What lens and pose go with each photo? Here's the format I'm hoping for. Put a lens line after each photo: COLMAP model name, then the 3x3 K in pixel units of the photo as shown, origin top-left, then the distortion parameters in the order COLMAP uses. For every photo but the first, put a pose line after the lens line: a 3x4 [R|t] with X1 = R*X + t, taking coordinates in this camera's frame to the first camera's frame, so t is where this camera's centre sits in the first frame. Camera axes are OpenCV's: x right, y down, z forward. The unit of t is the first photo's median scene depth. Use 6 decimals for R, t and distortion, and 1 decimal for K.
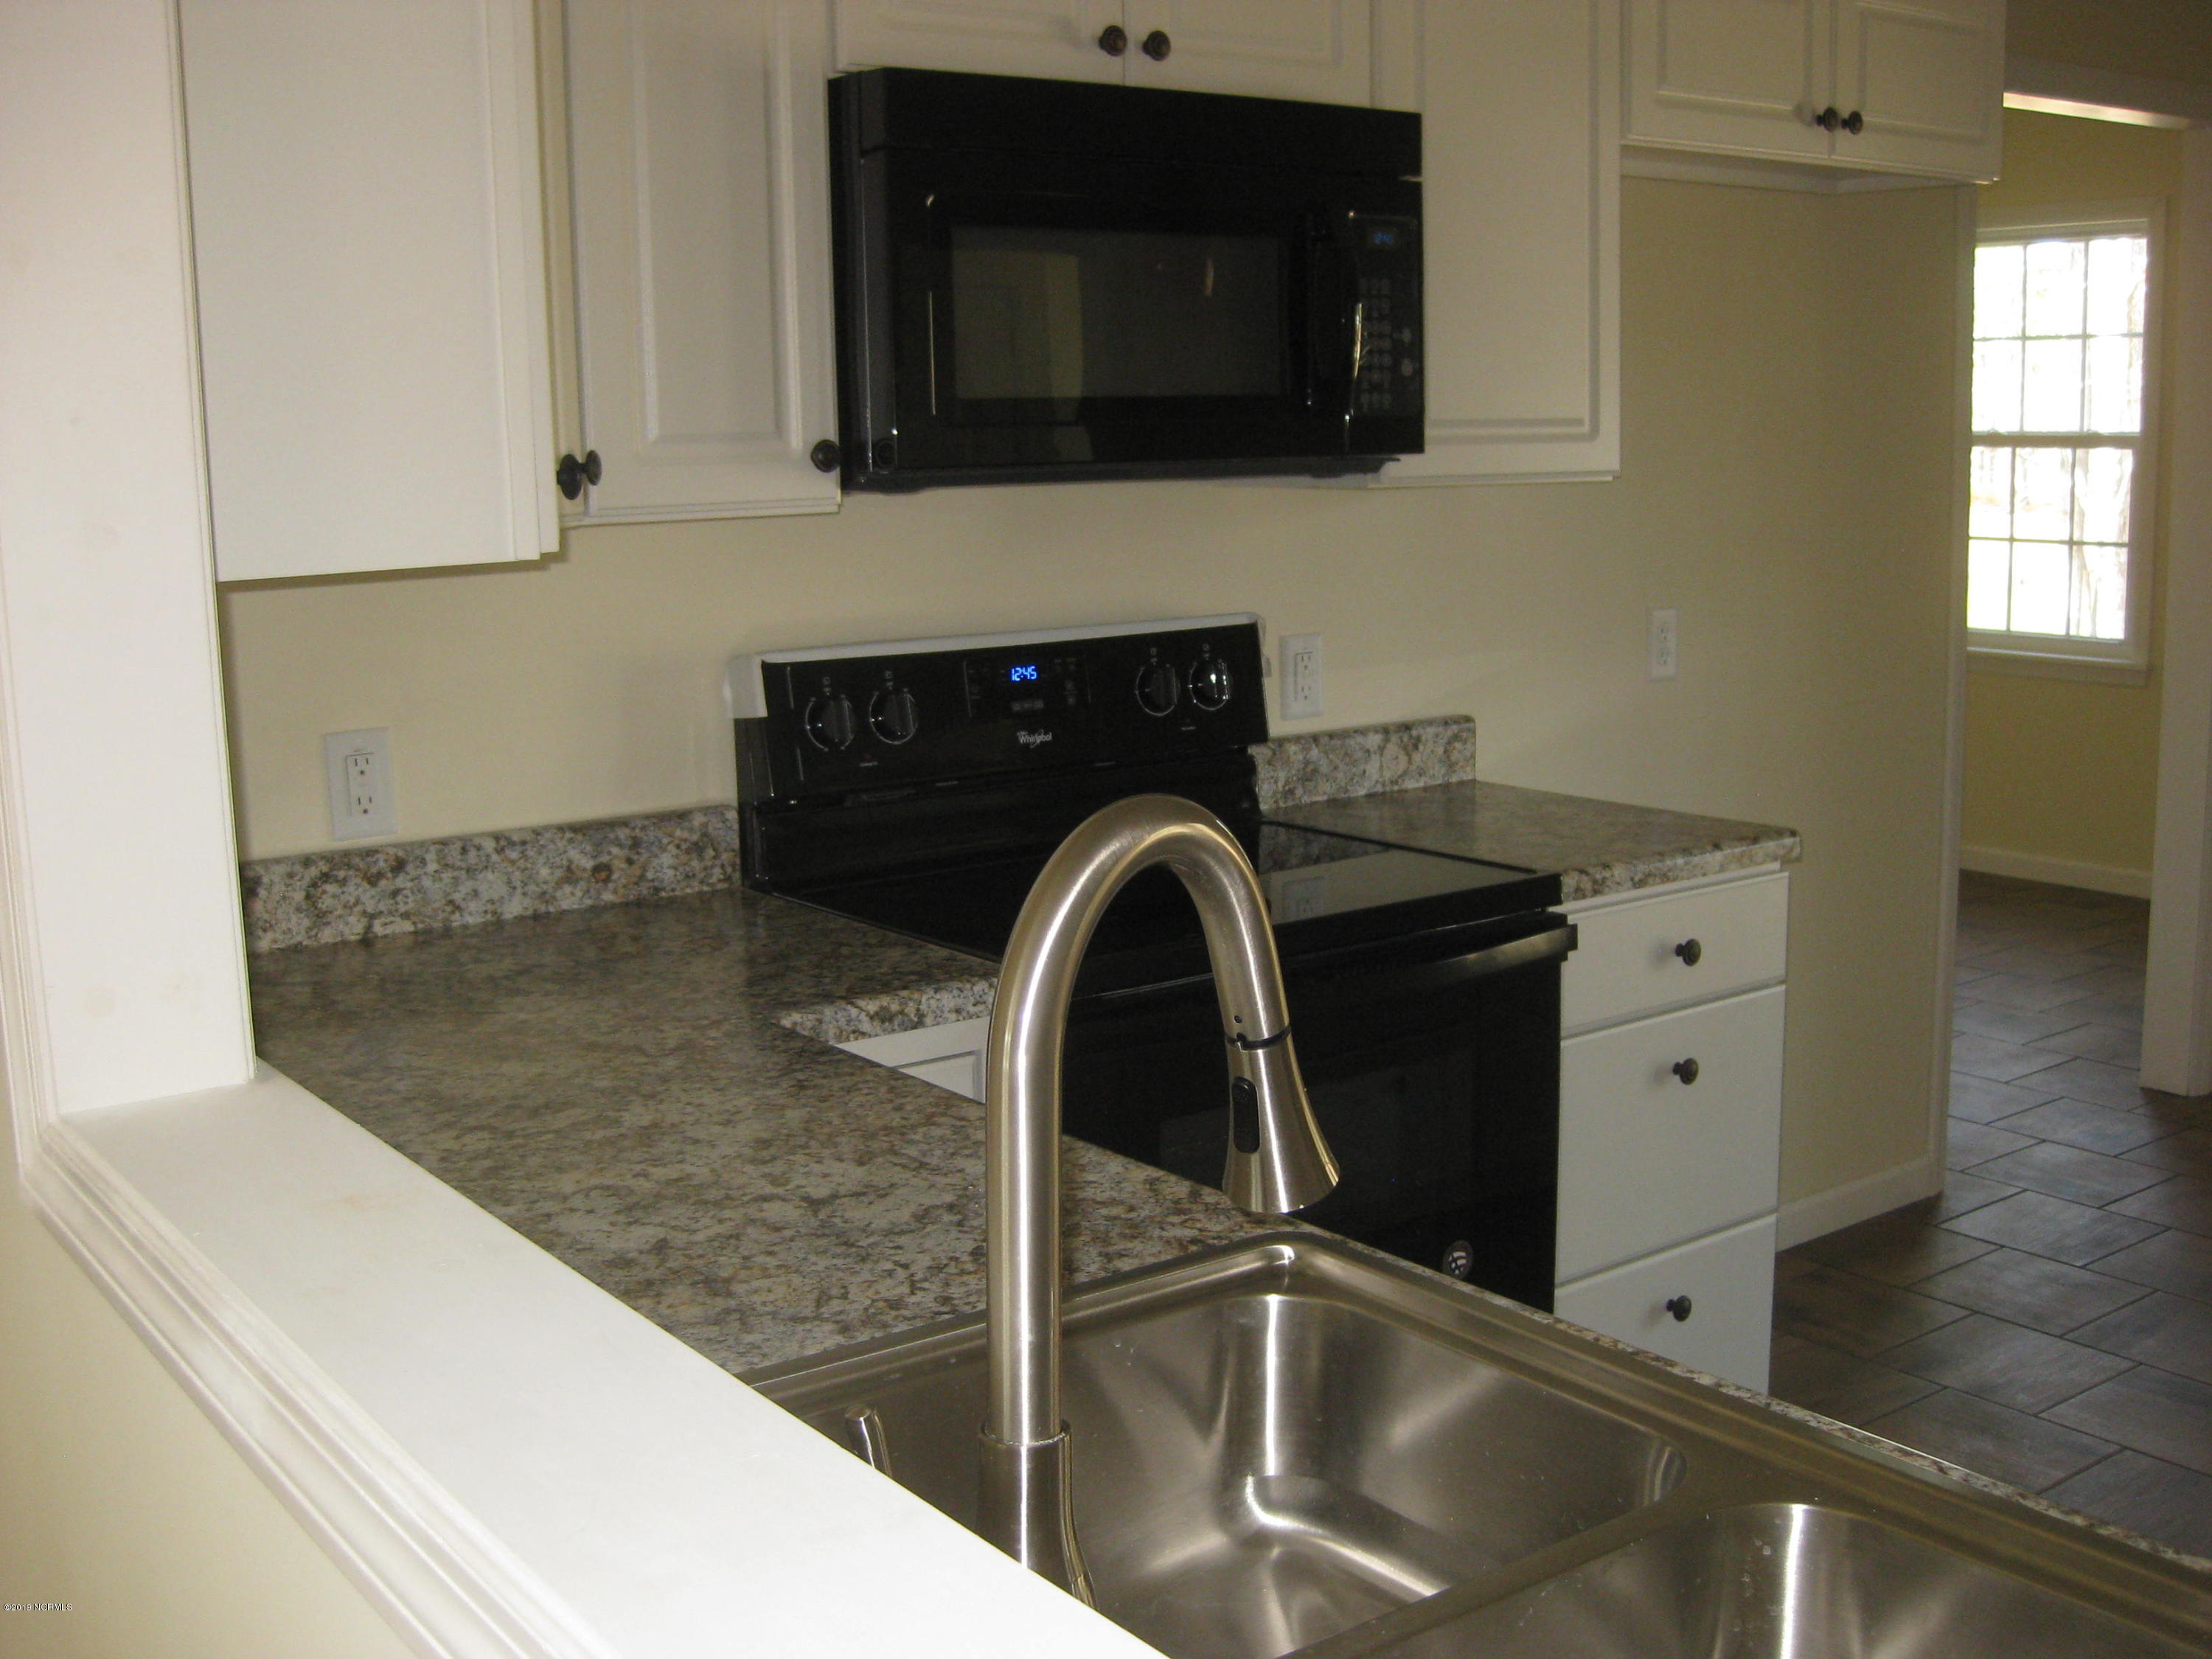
lens RADIAL K [[2409.5, 0, 1123.4], [0, 2409.5, 860.2], [0, 0, 1]] dist [-0.180453, 0.139063]
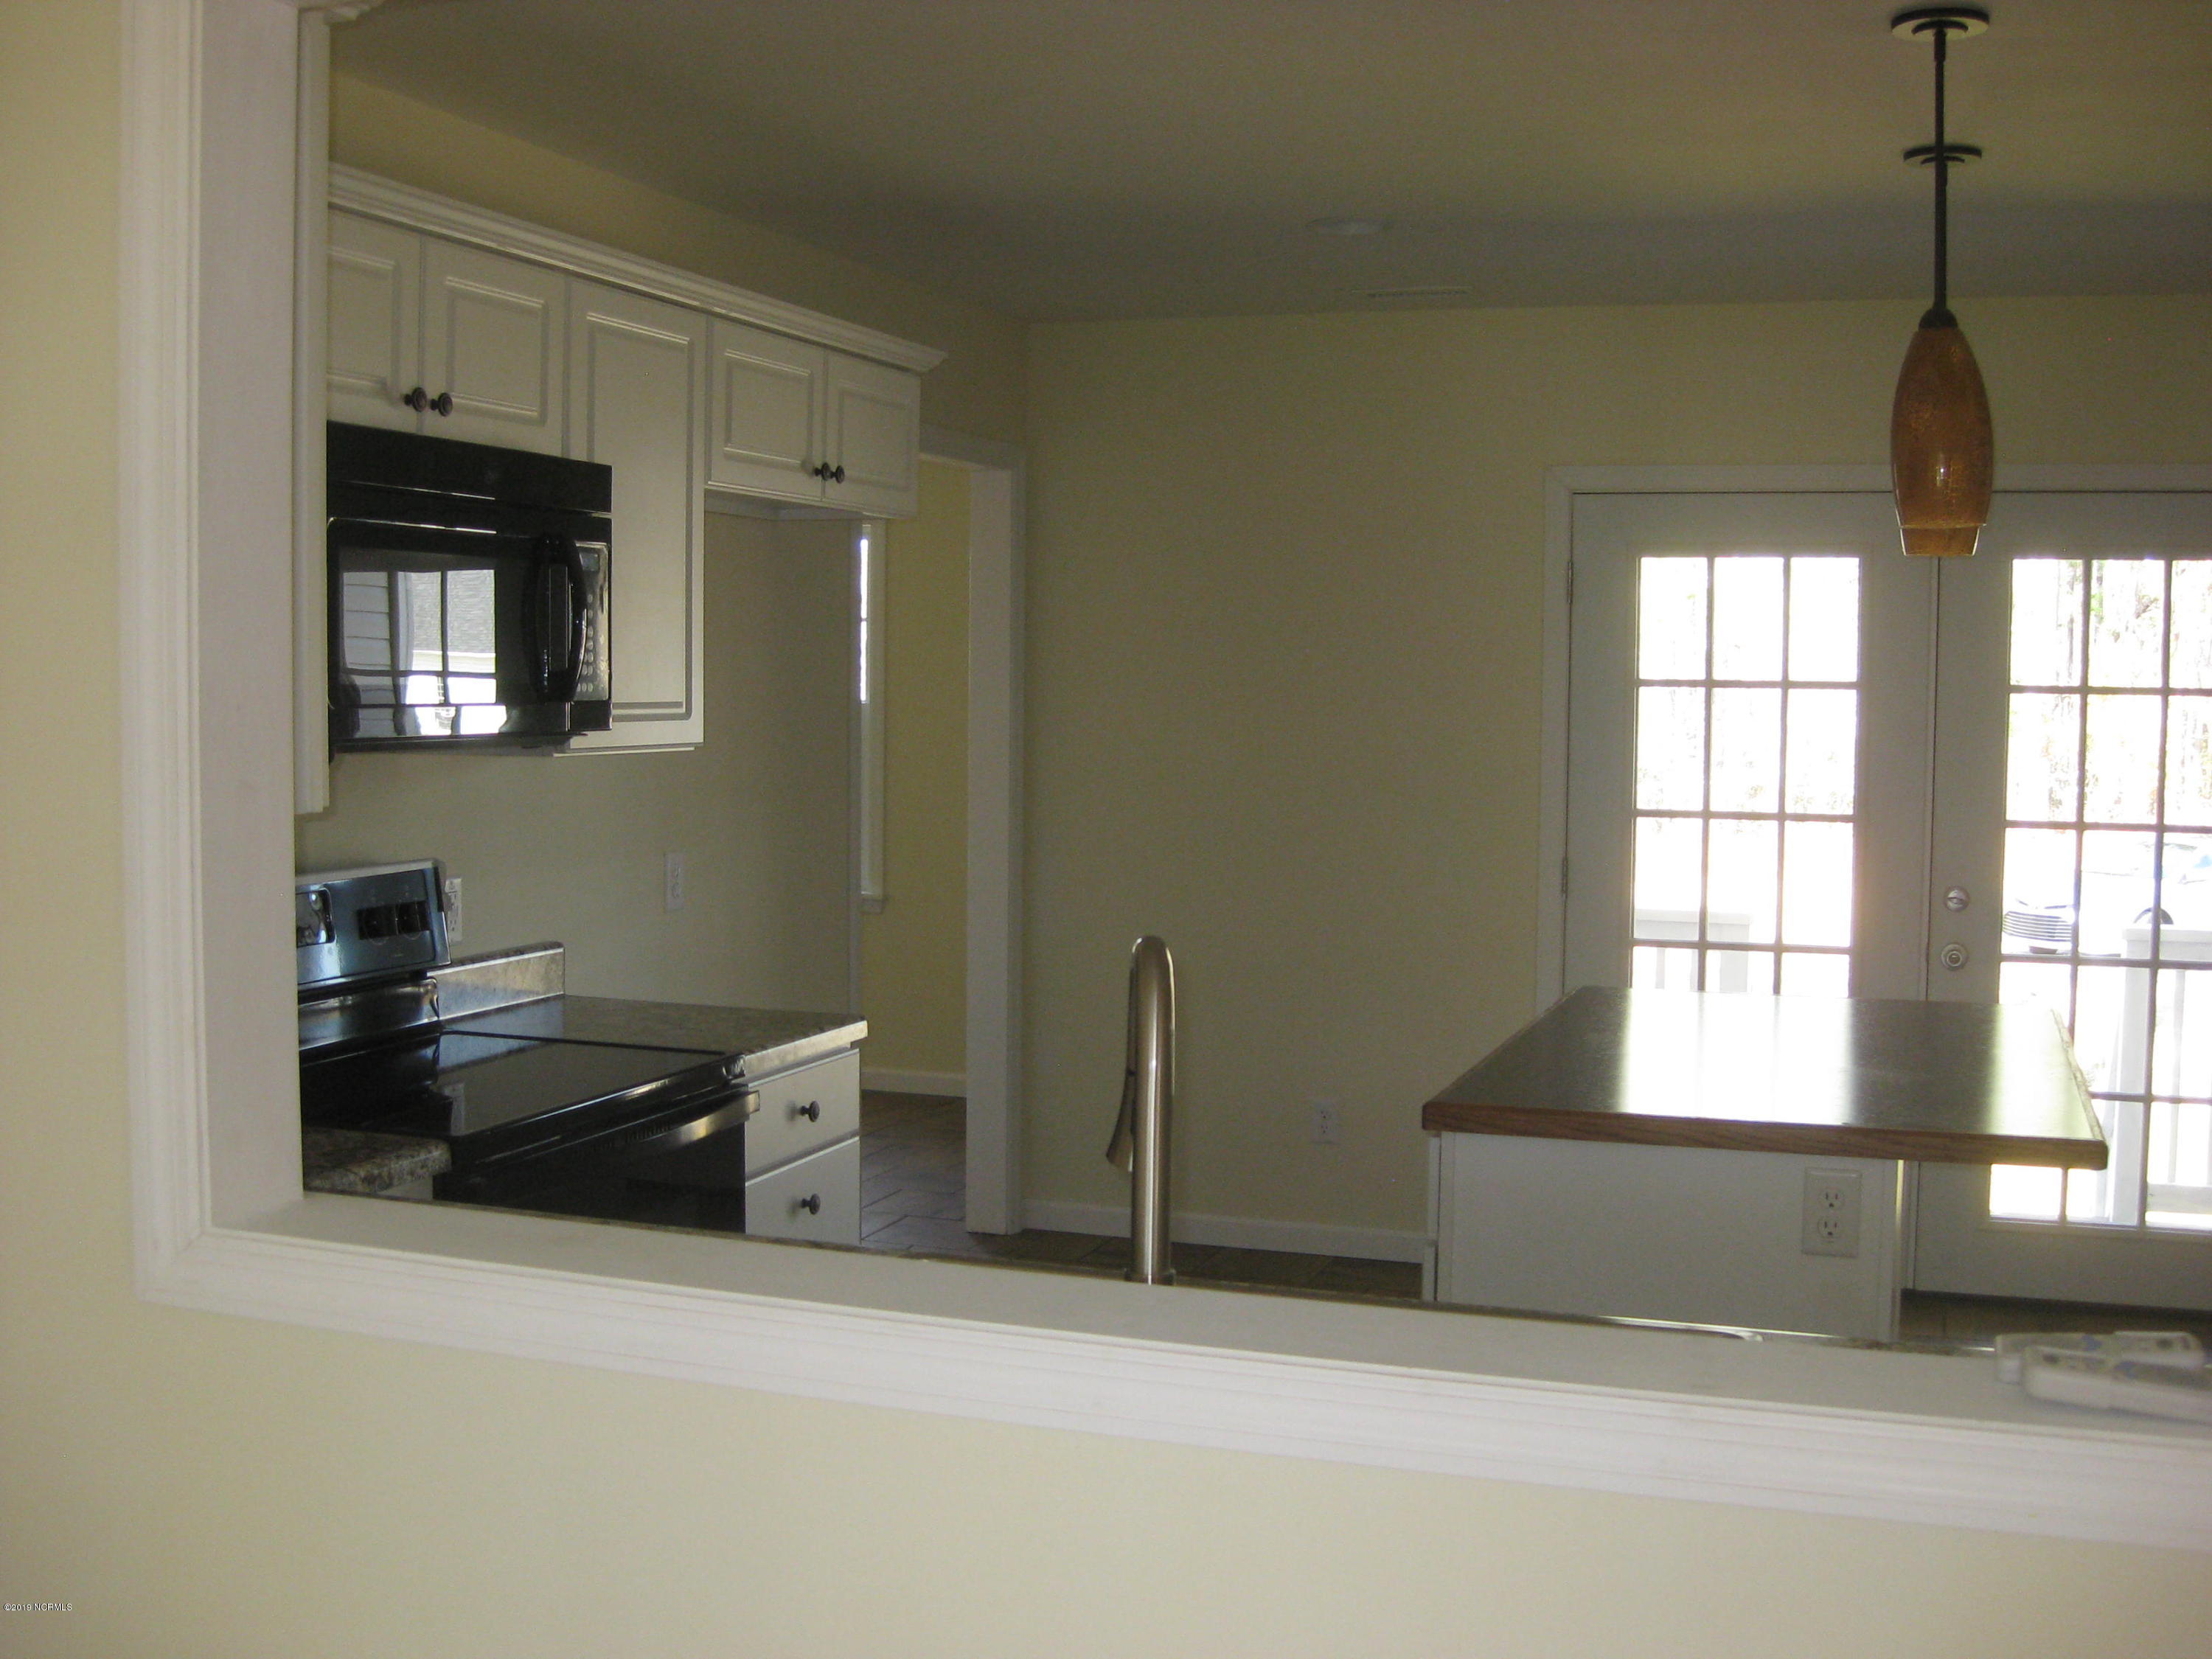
lens RADIAL K [[2409.5, 0, 1123.4], [0, 2409.5, 860.2], [0, 0, 1]] dist [-0.180453, 0.139063]
pose [[0.828111, -0.016113, 0.560332, -0.311638], [0.078101, 0.993154, -0.086865, 0.025539], [-0.555096, 0.115697, 0.823700, -0.161617]]
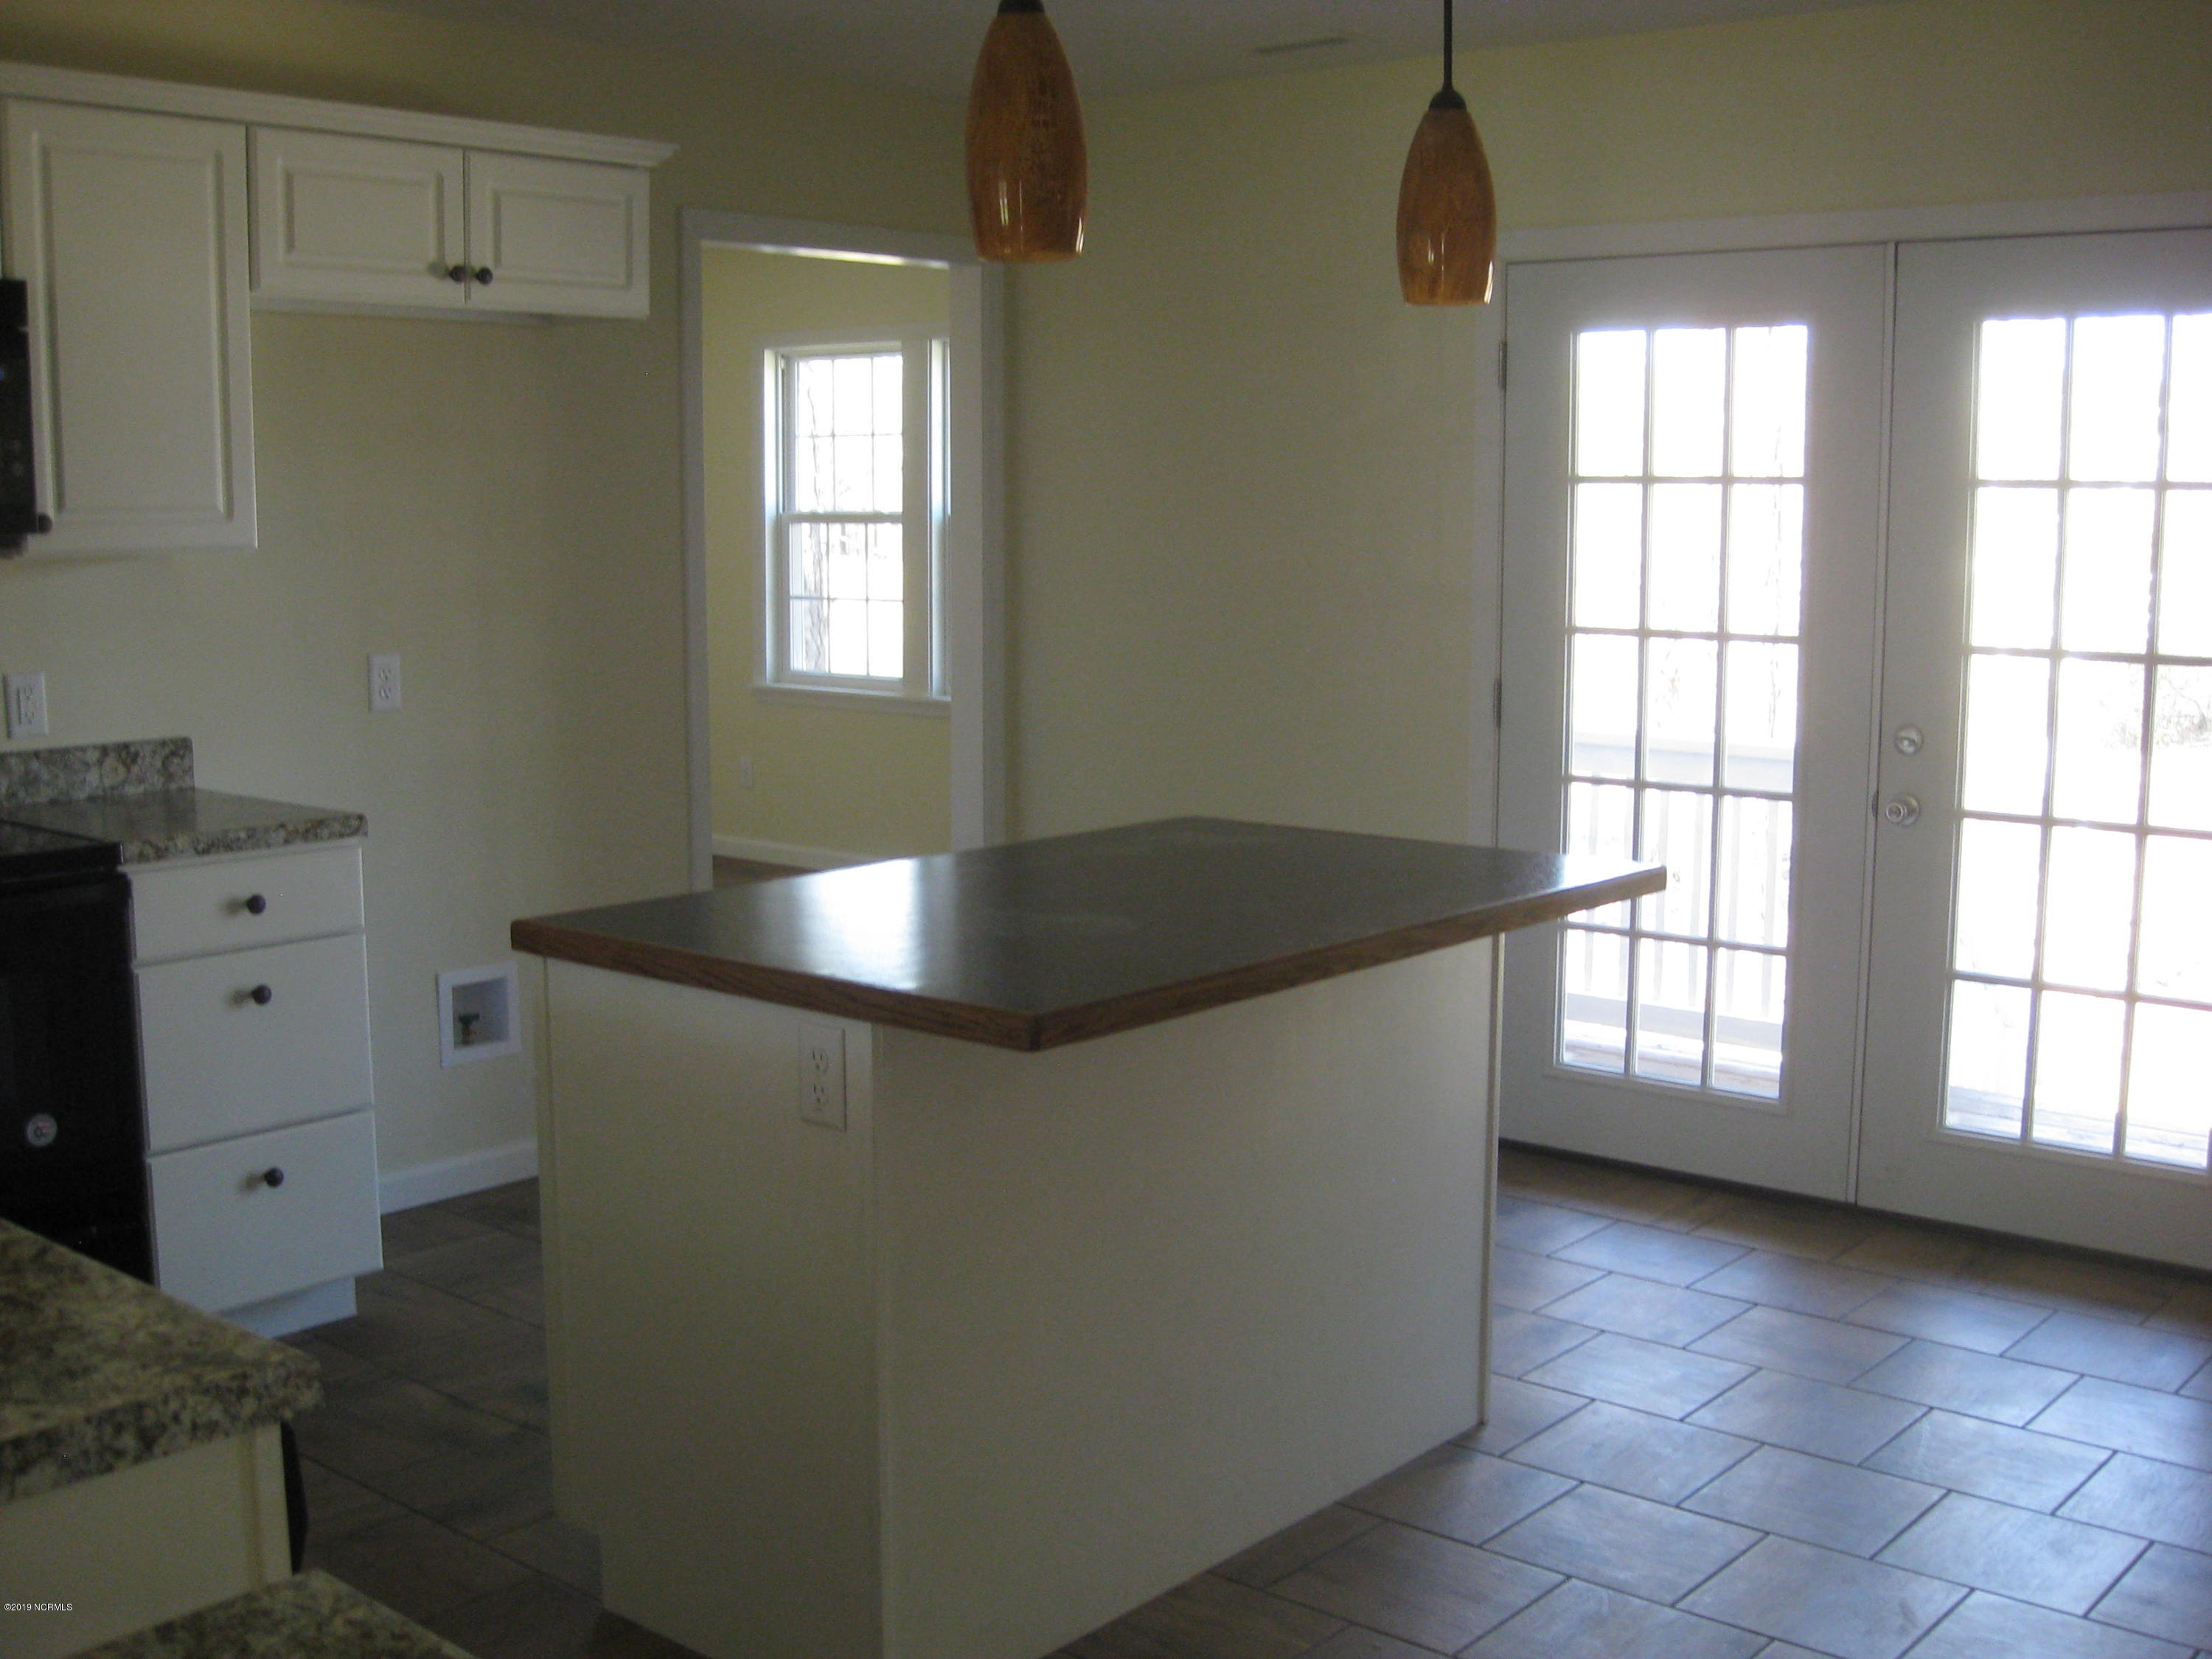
lens RADIAL K [[2409.5, 0, 1123.4], [0, 2409.5, 860.2], [0, 0, 1]] dist [-0.180453, 0.139063]
pose [[0.975777, -0.013083, 0.218376, 0.378070], [0.019888, 0.999382, -0.028991, 0.055077], [-0.217862, 0.032632, 0.975434, -0.353124]]
